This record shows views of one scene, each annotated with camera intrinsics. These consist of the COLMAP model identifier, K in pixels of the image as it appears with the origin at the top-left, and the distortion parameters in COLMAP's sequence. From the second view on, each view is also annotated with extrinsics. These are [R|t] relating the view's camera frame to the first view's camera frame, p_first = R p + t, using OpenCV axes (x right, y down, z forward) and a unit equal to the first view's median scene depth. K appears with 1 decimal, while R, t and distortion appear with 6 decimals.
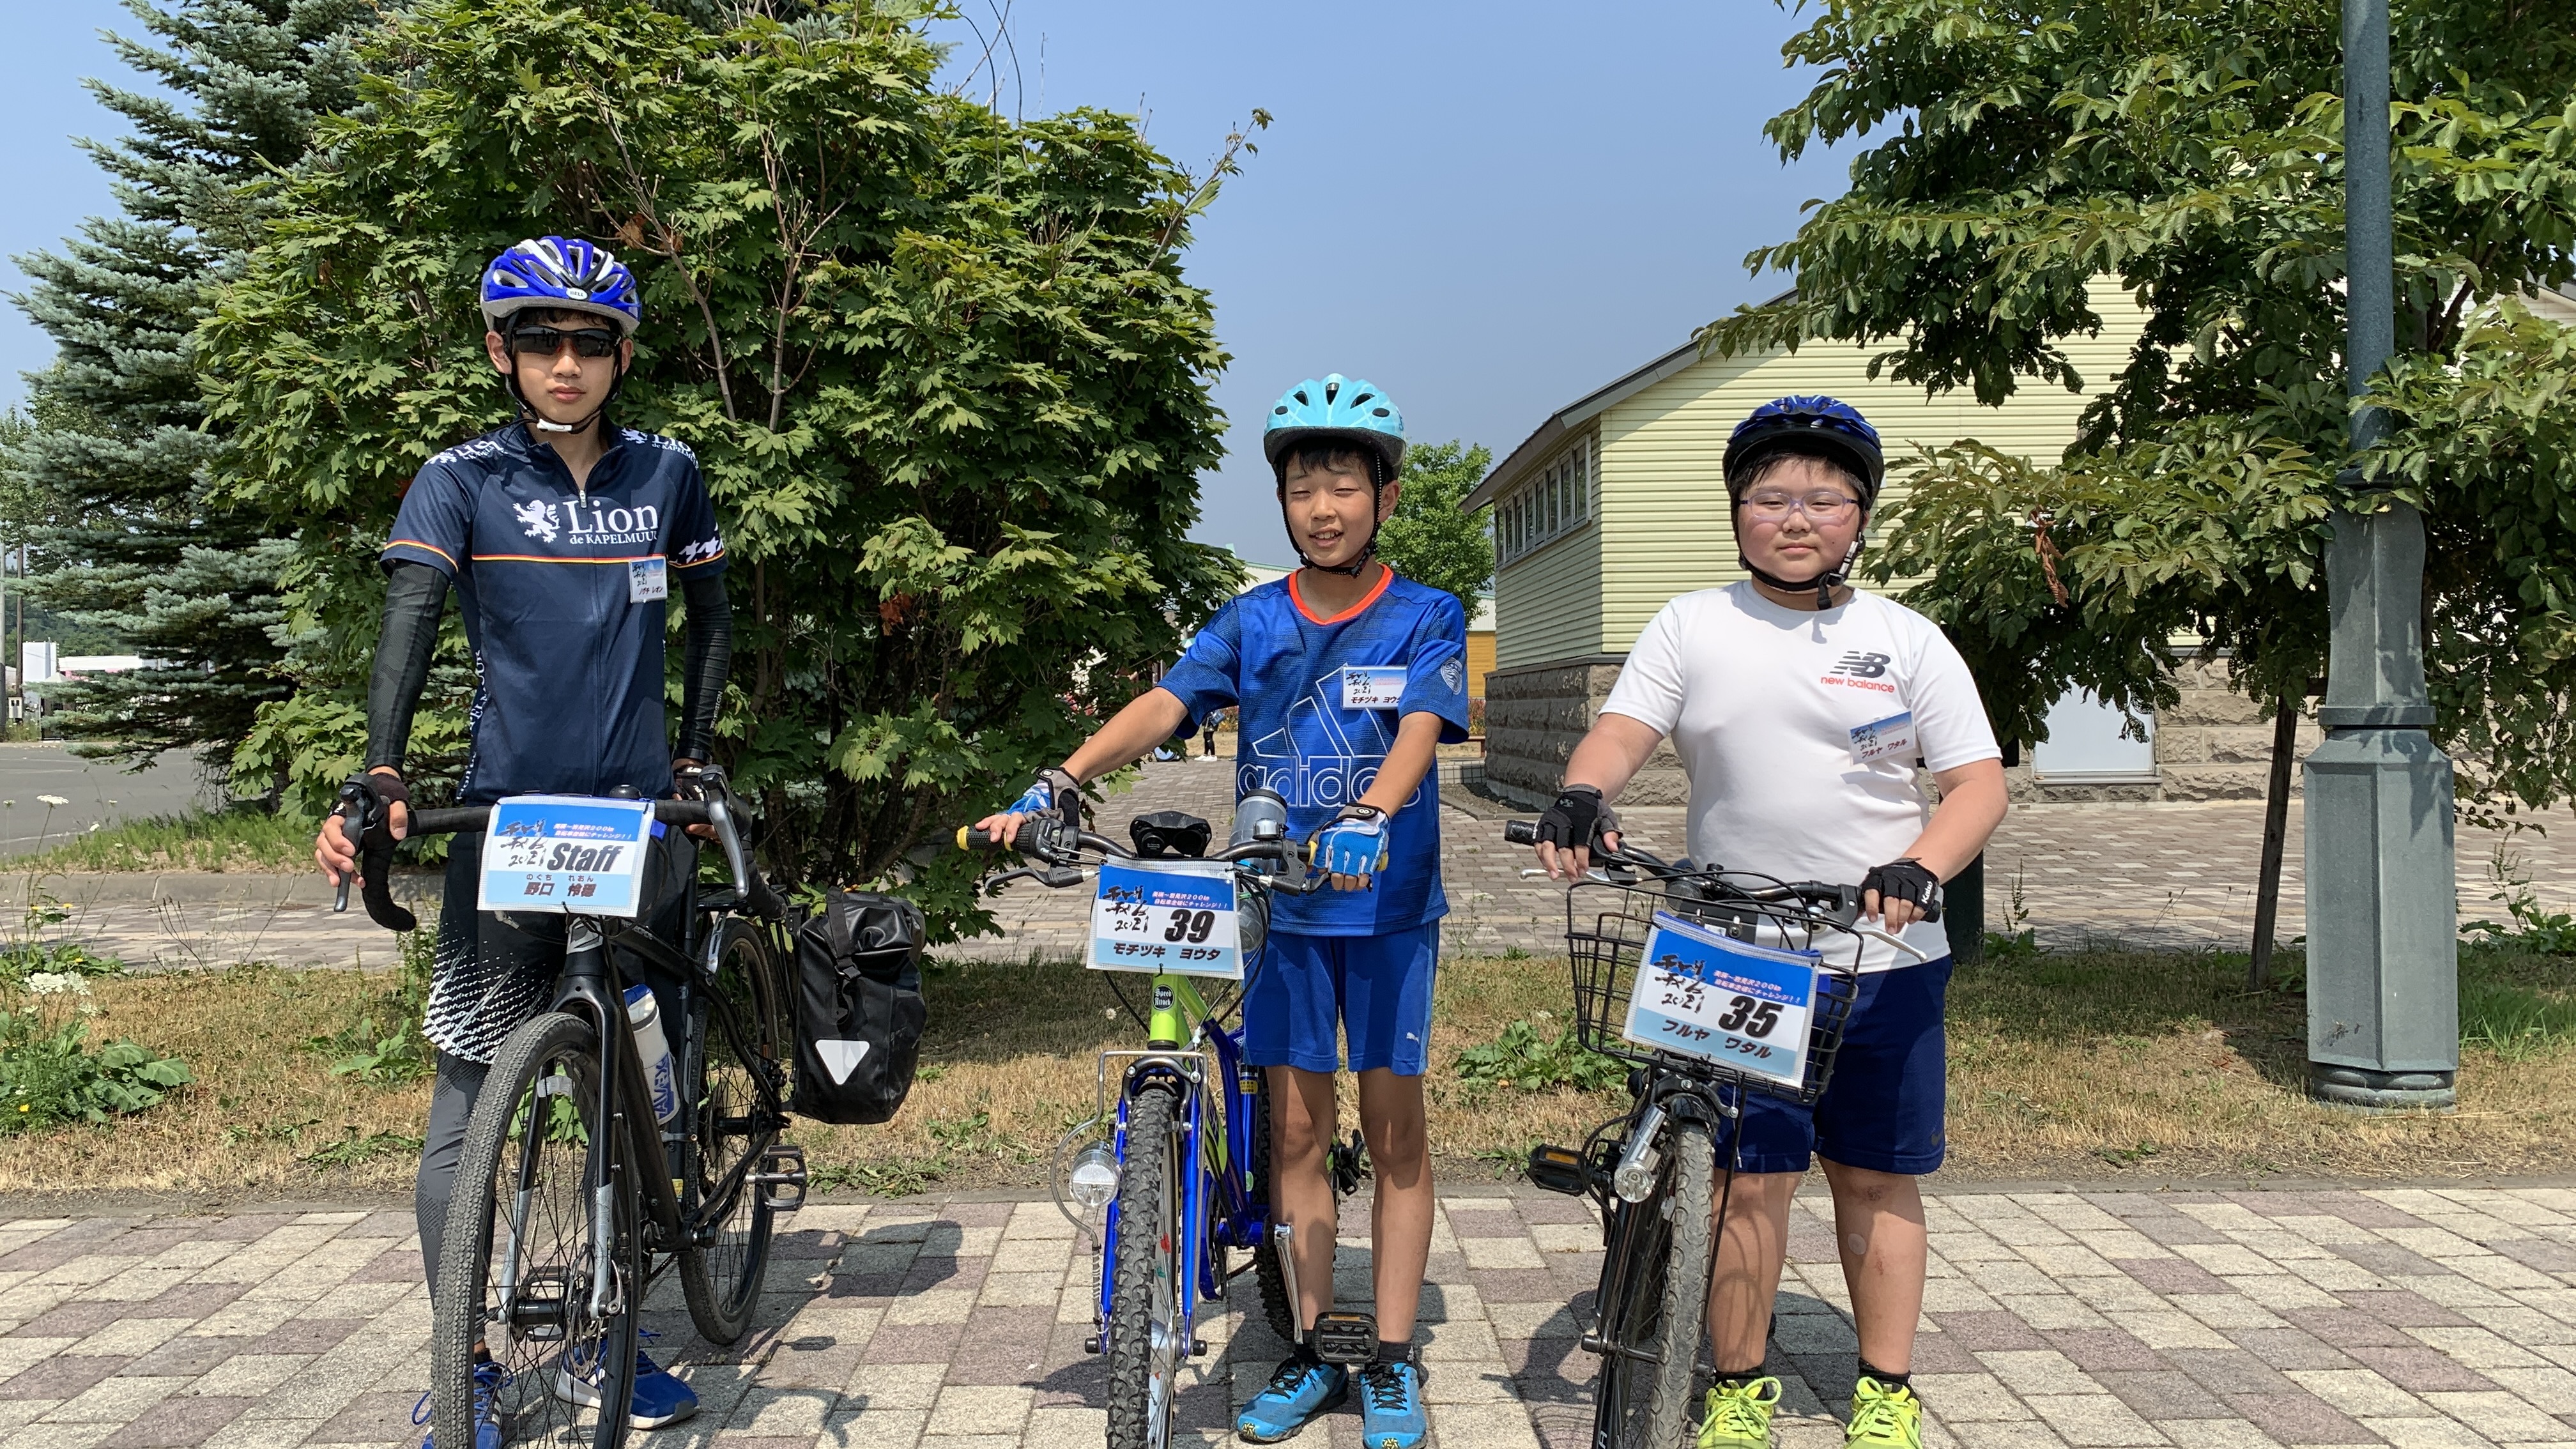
lens RADIAL K [[2136.1, 0, 1256.2], [0, 2136.1, 707.7], [0, 0, 1]] dist [0.009707, 0.000108]
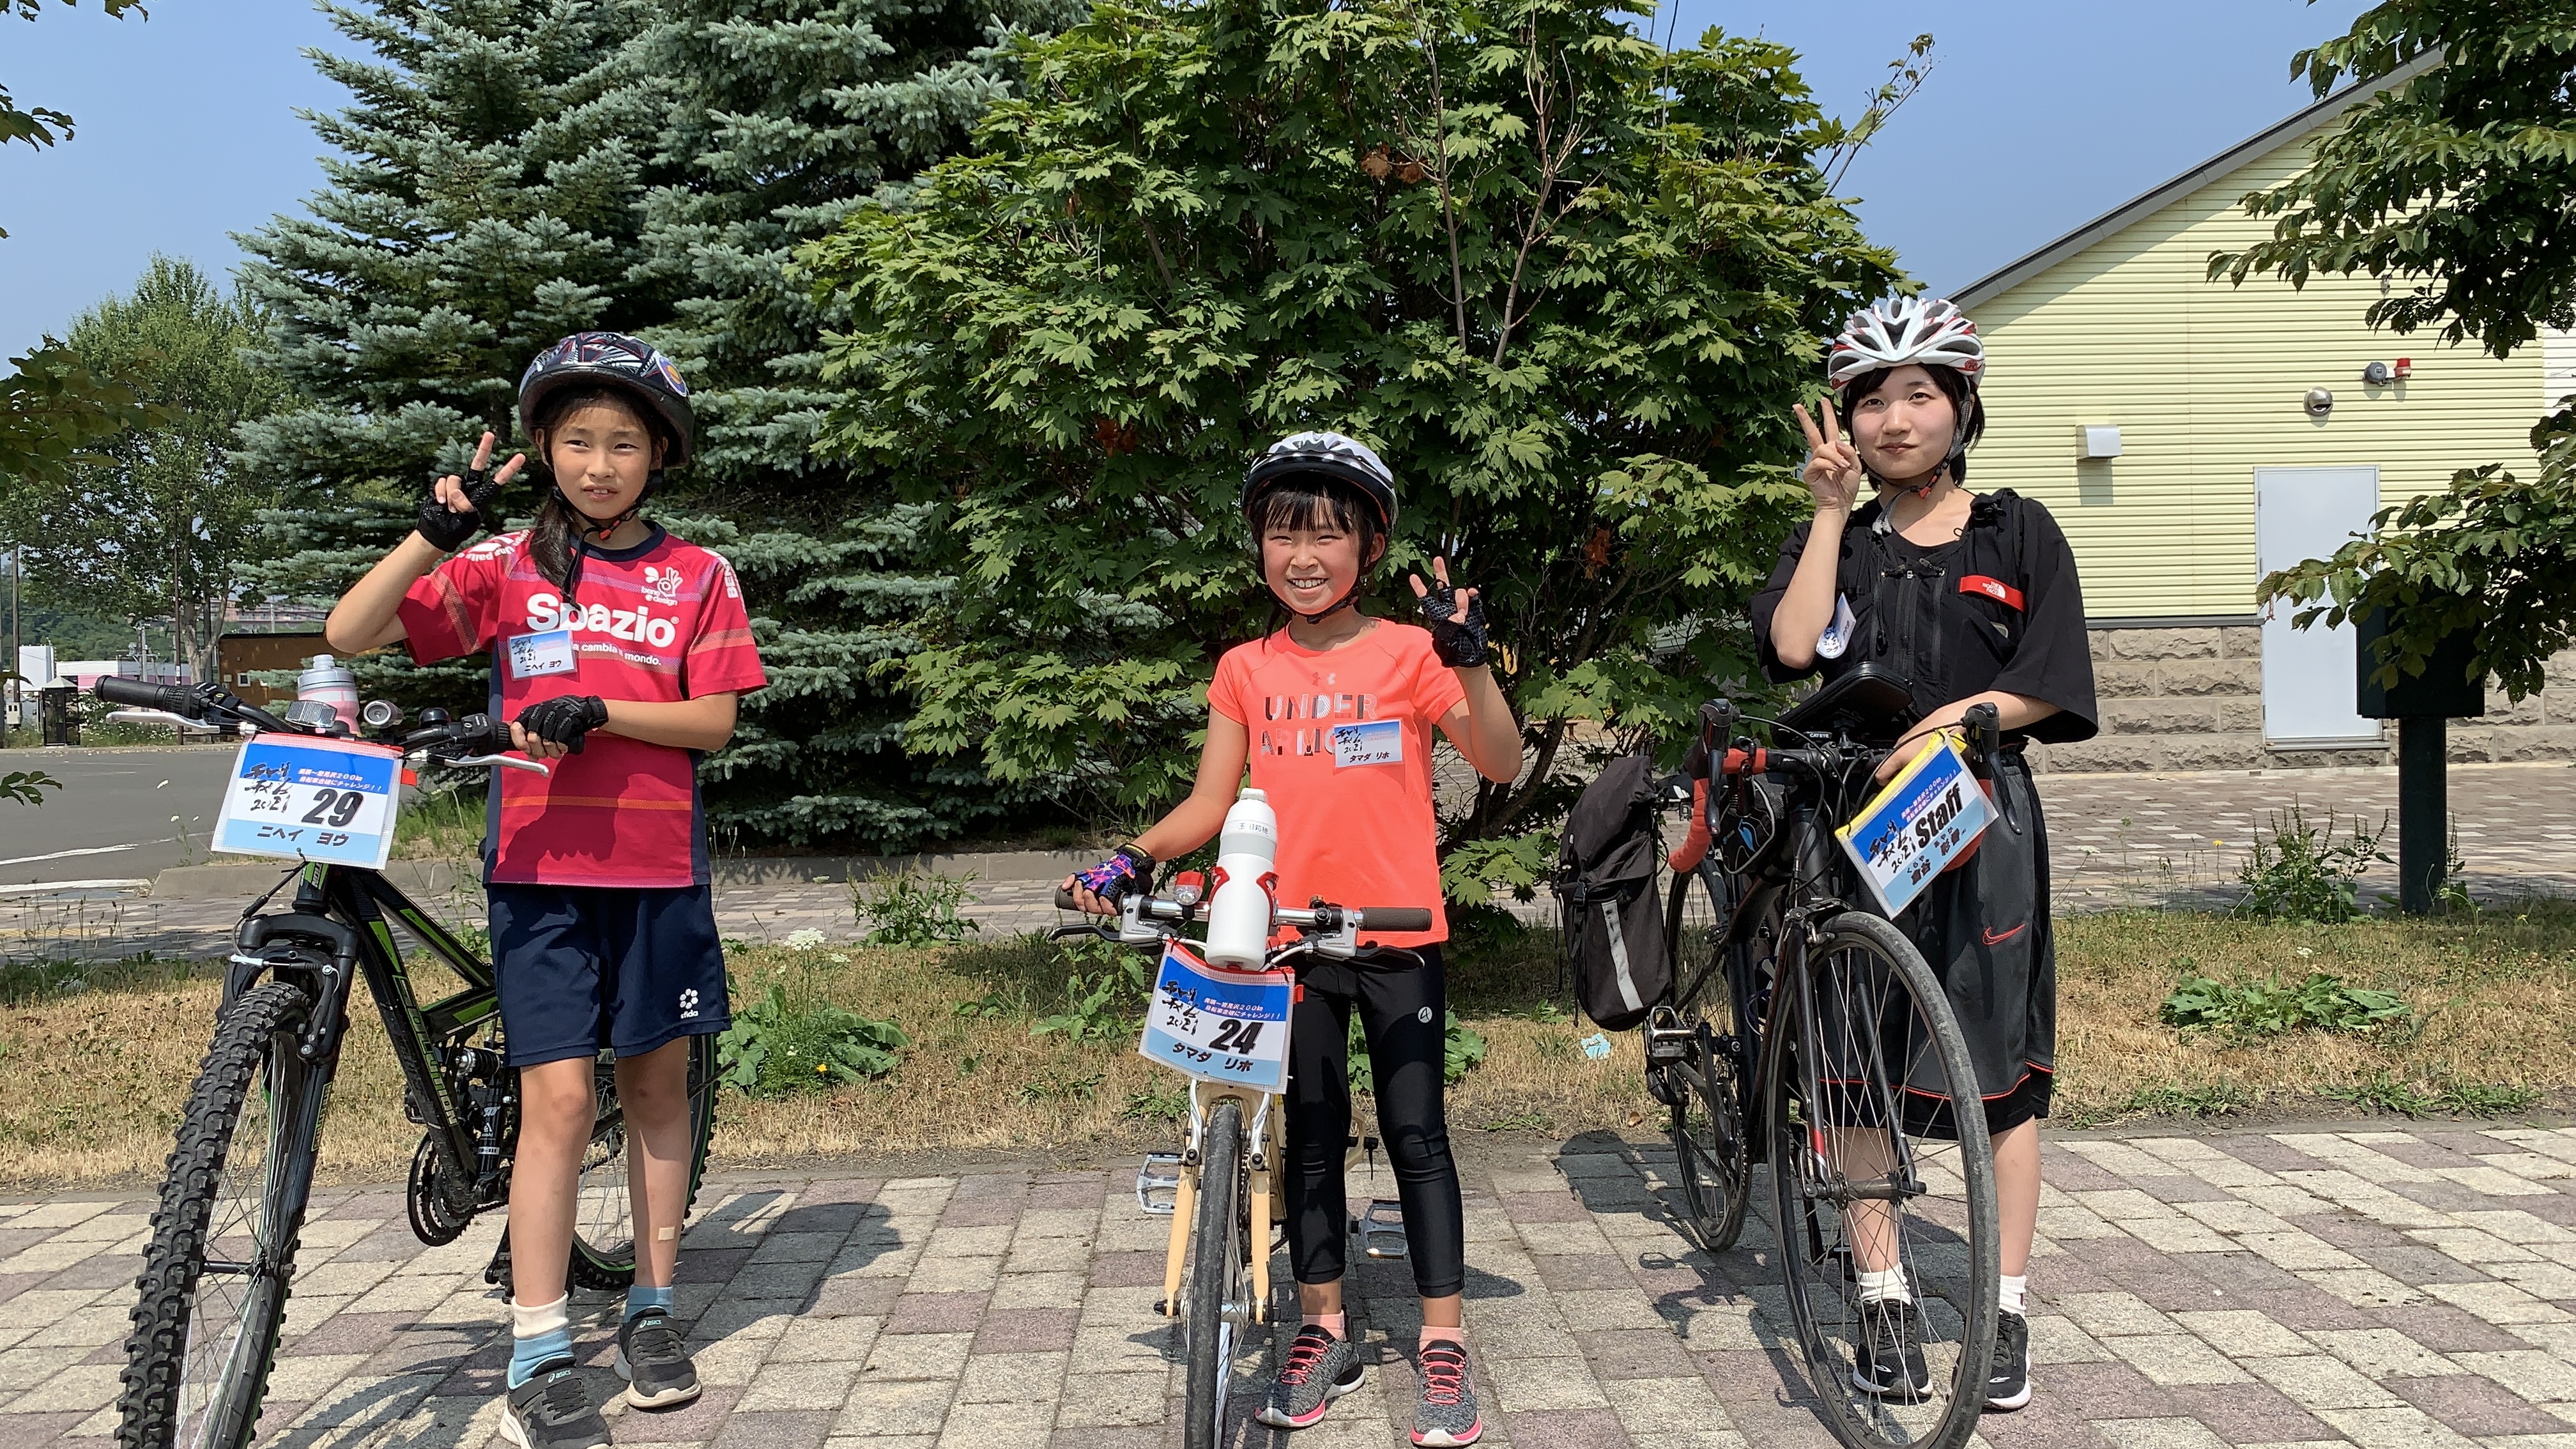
lens RADIAL K [[2143.3, 0, 1307.5], [0, 2143.3, 740.0], [0, 0, 1]] dist [0.004775, -0.003458]
pose [[0.999380, -0.012676, 0.032843, -0.306672], [0.012082, 0.999761, 0.018204, 0.018619], [-0.033066, -0.017796, 0.999295, 0.023462]]
